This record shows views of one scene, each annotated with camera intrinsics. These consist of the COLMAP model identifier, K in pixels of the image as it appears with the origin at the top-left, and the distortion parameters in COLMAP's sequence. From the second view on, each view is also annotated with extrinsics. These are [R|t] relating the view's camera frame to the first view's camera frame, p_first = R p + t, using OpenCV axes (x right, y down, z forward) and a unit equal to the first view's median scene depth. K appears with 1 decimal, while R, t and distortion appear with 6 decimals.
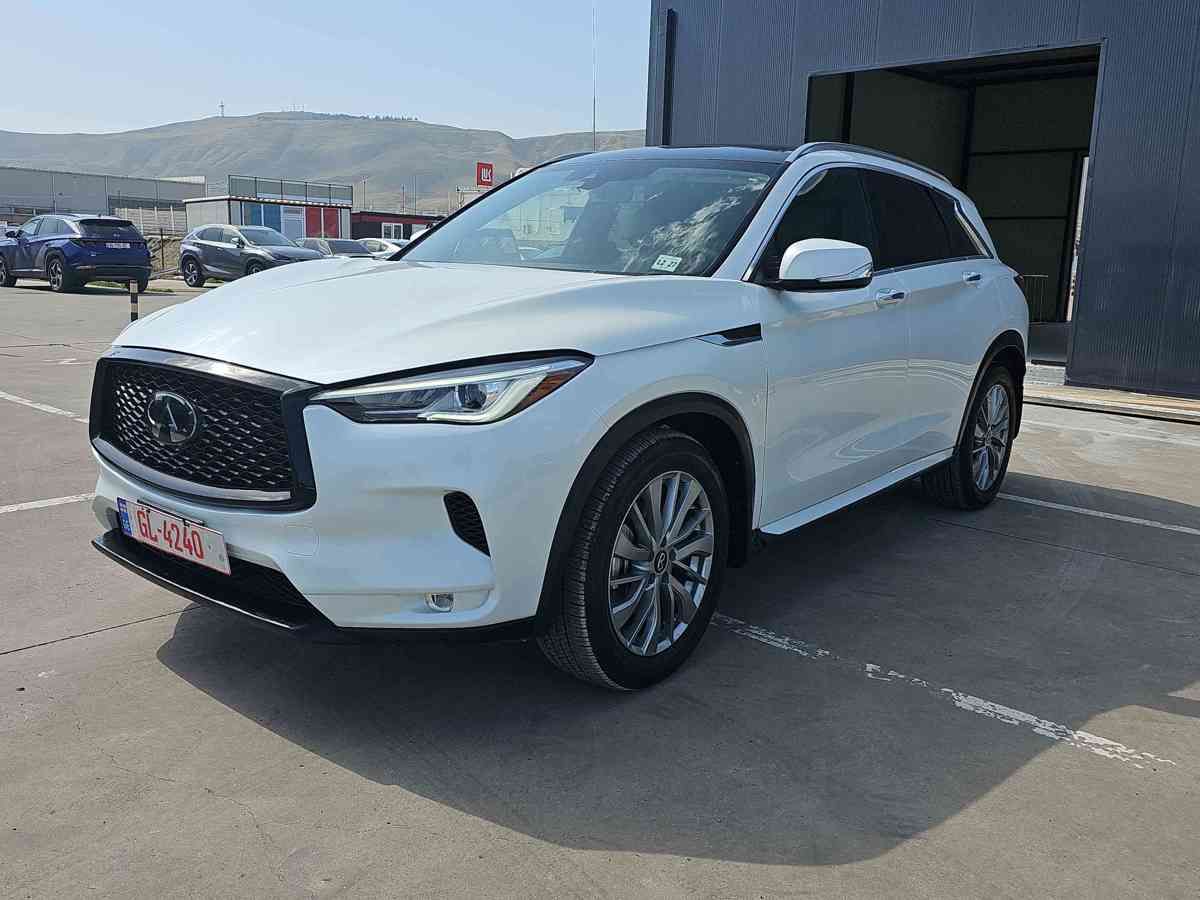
lens RADIAL K [[1005.5, 0, 572.8], [0, 1005.5, 448.4], [0, 0, 1]] dist [0.103332, -0.127054]
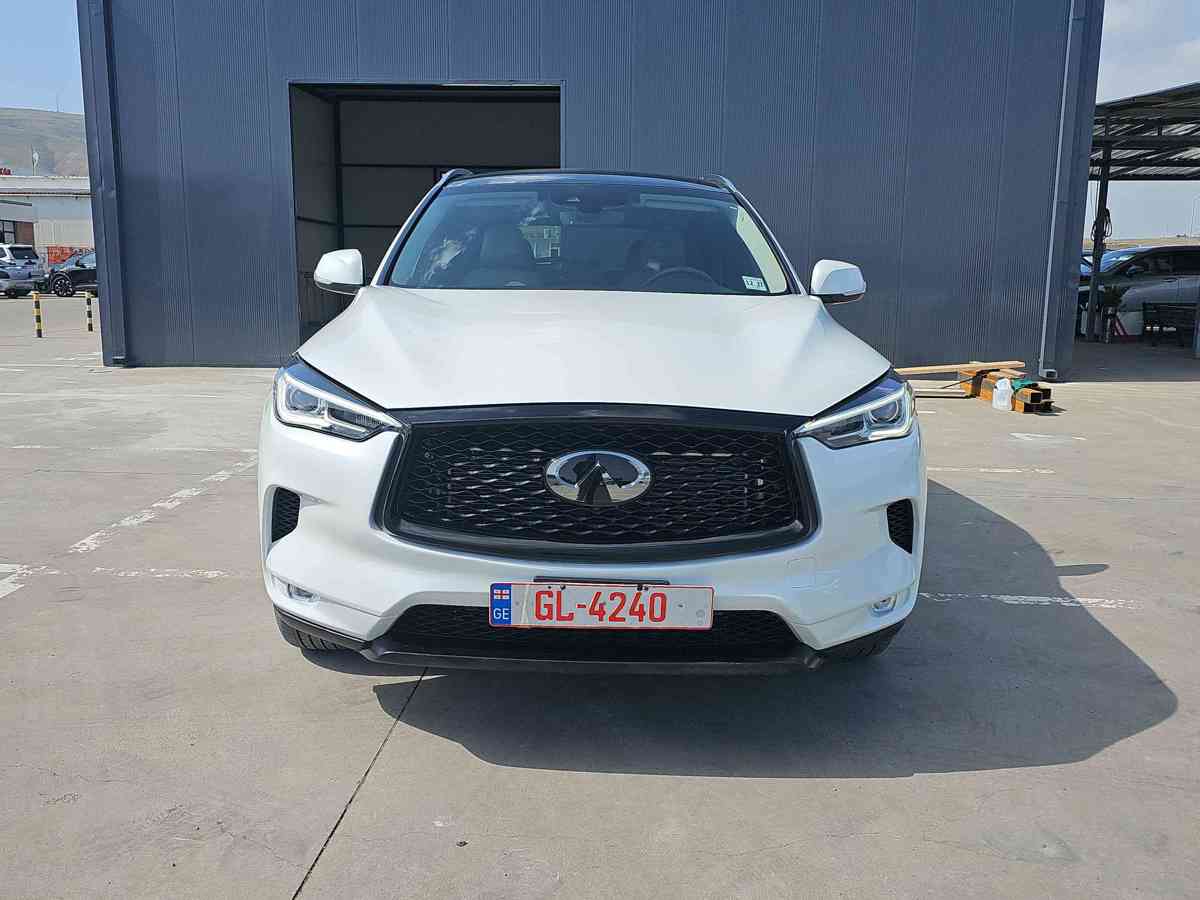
lens RADIAL K [[1005.5, 0, 572.8], [0, 1005.5, 448.4], [0, 0, 1]] dist [0.103332, -0.127054]
pose [[0.743638, -0.124264, 0.656933, -1.001349], [0.124340, 0.991139, 0.046730, -0.099656], [-0.656919, 0.046933, 0.752499, 0.355445]]
